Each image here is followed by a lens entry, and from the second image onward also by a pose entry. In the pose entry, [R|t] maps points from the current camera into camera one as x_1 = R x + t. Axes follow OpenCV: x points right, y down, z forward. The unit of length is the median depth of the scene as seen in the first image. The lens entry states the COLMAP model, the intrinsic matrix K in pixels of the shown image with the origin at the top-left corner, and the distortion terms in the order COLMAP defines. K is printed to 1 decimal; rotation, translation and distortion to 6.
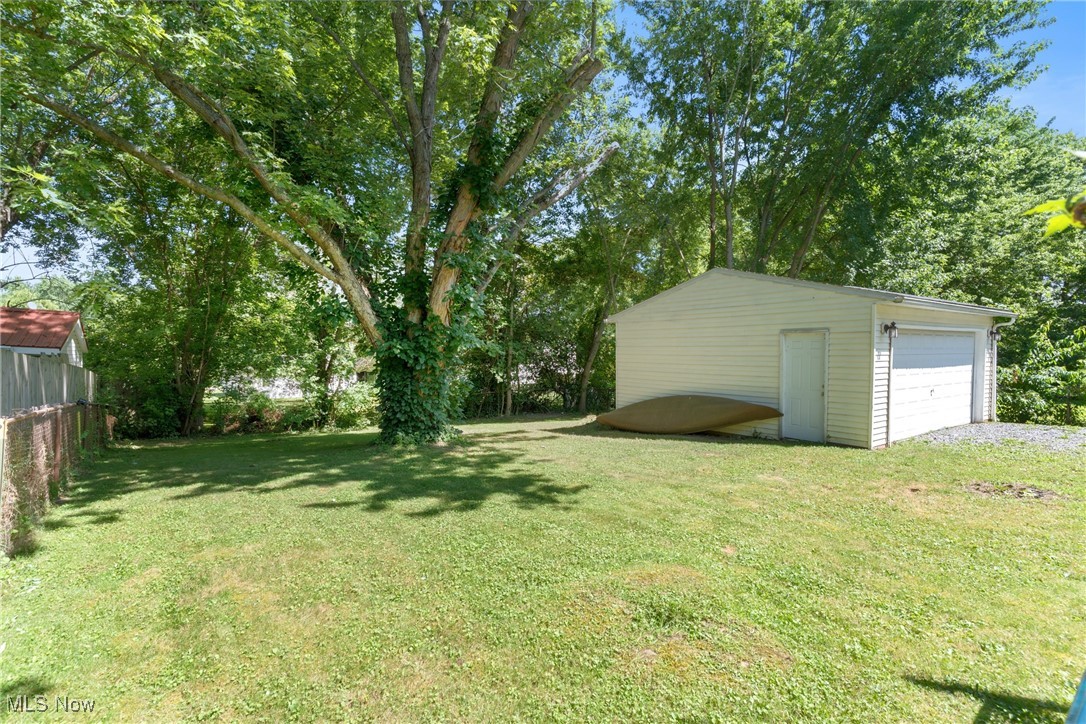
lens RADIAL K [[519.8, 0, 542.0], [0, 519.8, 352.5], [0, 0, 1]] dist [0.003438, -0.000604]
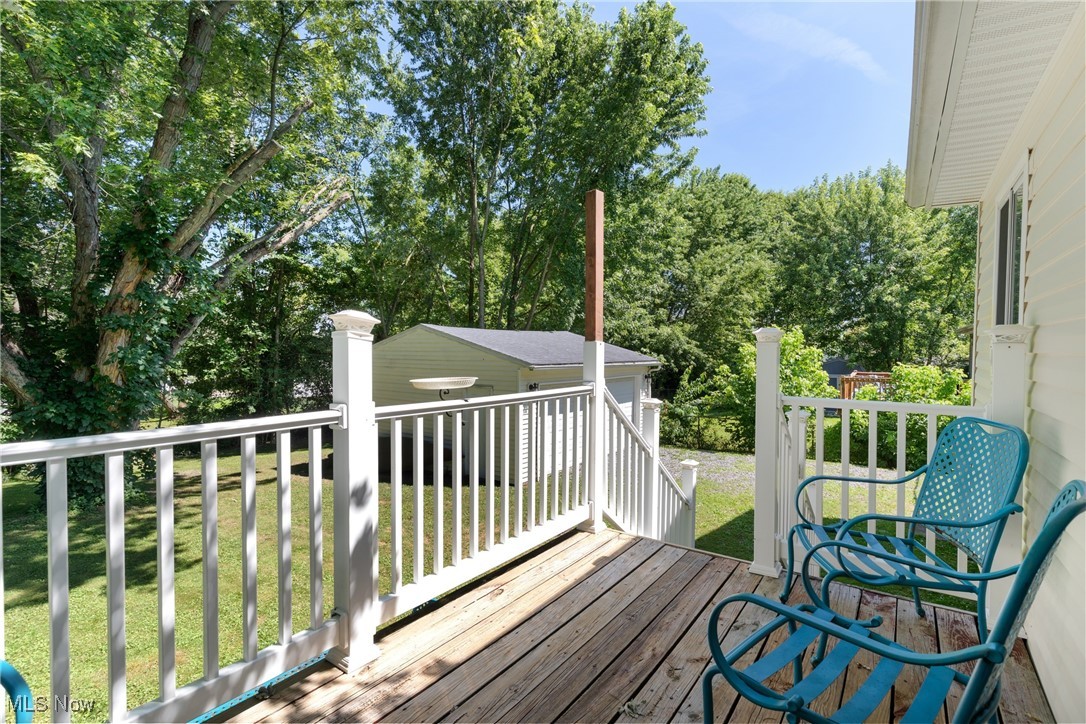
lens RADIAL K [[519.8, 0, 542.0], [0, 519.8, 352.5], [0, 0, 1]] dist [0.003438, -0.000604]
pose [[0.951637, 0.003770, 0.307203, 0.175012], [-0.004612, 0.999987, 0.002017, -0.076710], [-0.307191, -0.003337, 0.951642, -0.109158]]
